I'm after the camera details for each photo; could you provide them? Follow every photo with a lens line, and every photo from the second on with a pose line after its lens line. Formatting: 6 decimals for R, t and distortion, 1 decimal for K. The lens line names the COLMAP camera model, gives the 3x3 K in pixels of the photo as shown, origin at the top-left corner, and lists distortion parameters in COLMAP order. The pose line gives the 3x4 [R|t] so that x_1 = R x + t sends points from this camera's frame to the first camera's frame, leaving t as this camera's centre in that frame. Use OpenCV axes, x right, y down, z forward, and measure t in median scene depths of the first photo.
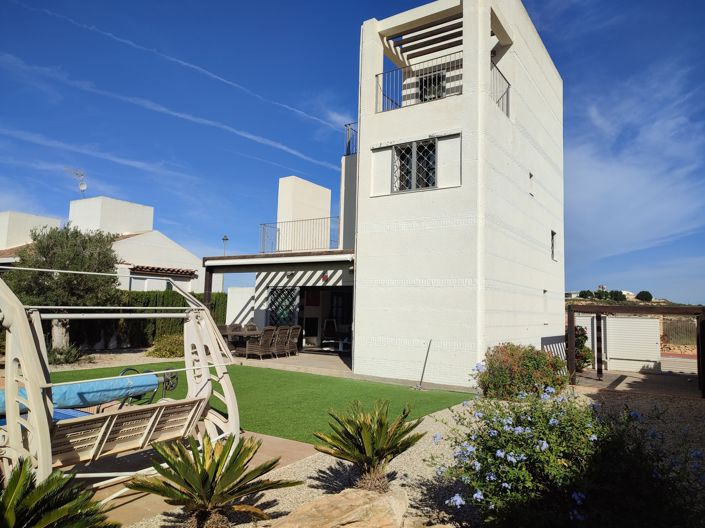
lens RADIAL K [[506.2, 0, 352.5], [0, 506.2, 264.0], [0, 0, 1]] dist [0.035186, -0.036254]
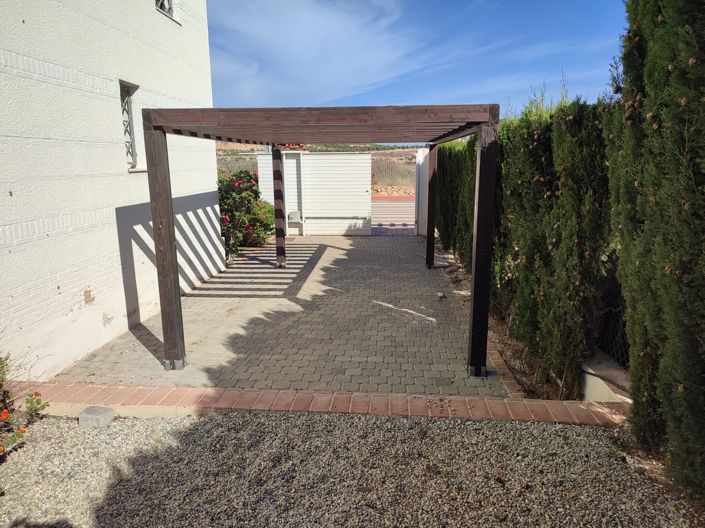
lens RADIAL K [[506.2, 0, 352.5], [0, 506.2, 264.0], [0, 0, 1]] dist [0.035186, -0.036254]
pose [[0.870195, -0.131380, 0.474868, 0.248984], [-0.015052, 0.956255, 0.292145, 0.051761], [-0.492477, -0.261371, 0.830152, 0.429264]]
